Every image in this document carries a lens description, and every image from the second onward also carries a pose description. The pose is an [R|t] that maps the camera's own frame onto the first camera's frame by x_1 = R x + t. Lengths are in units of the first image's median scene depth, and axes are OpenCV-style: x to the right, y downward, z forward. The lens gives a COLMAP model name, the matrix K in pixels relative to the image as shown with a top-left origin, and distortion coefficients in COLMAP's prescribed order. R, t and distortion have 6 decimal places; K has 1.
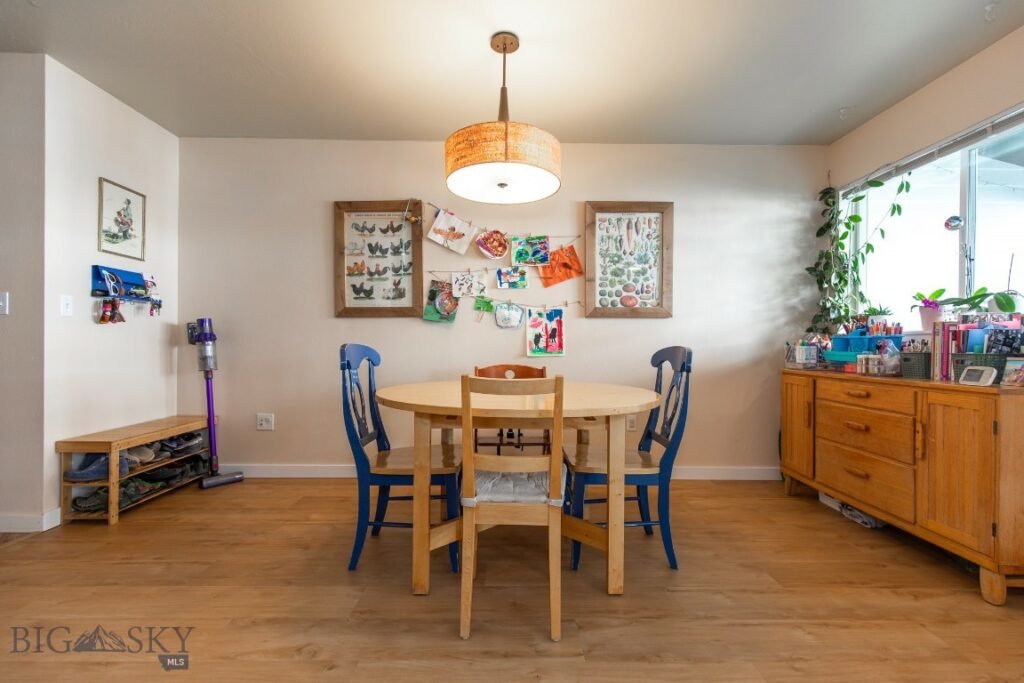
lens RADIAL K [[466.7, 0, 512.7], [0, 466.7, 346.1], [0, 0, 1]] dist [0.013912, -0.000343]
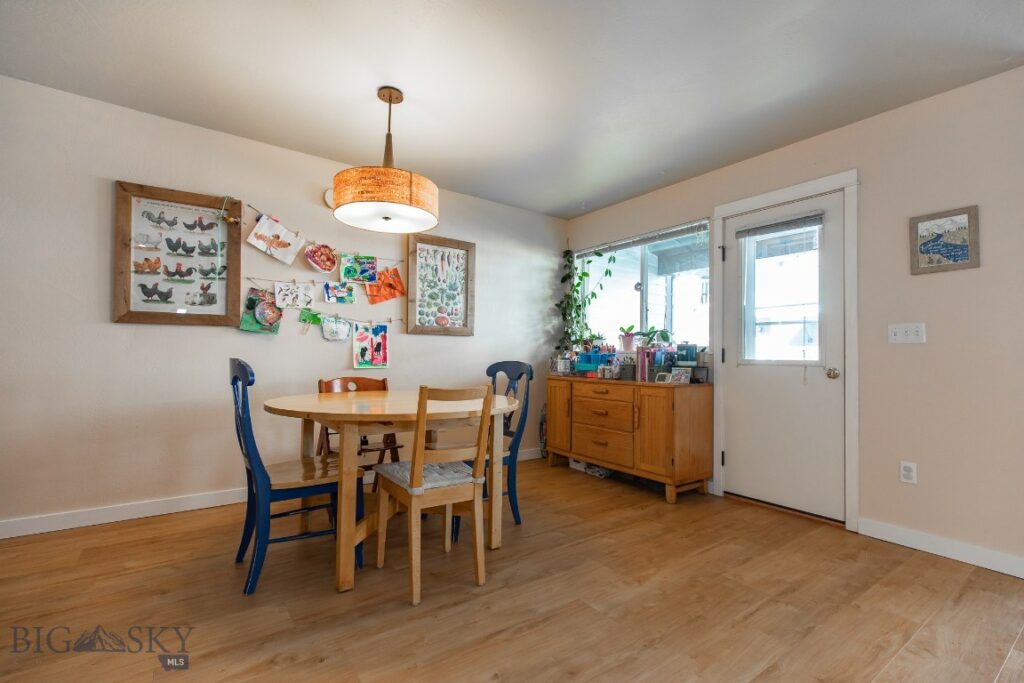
lens RADIAL K [[462.0, 0, 513.3], [0, 462.0, 346.3], [0, 0, 1]] dist [0.022550, -0.000328]
pose [[0.817737, 0.019005, 0.575278, -0.297874], [-0.008440, 0.999743, -0.021031, -0.009607], [-0.575530, 0.012342, 0.817688, -0.066298]]
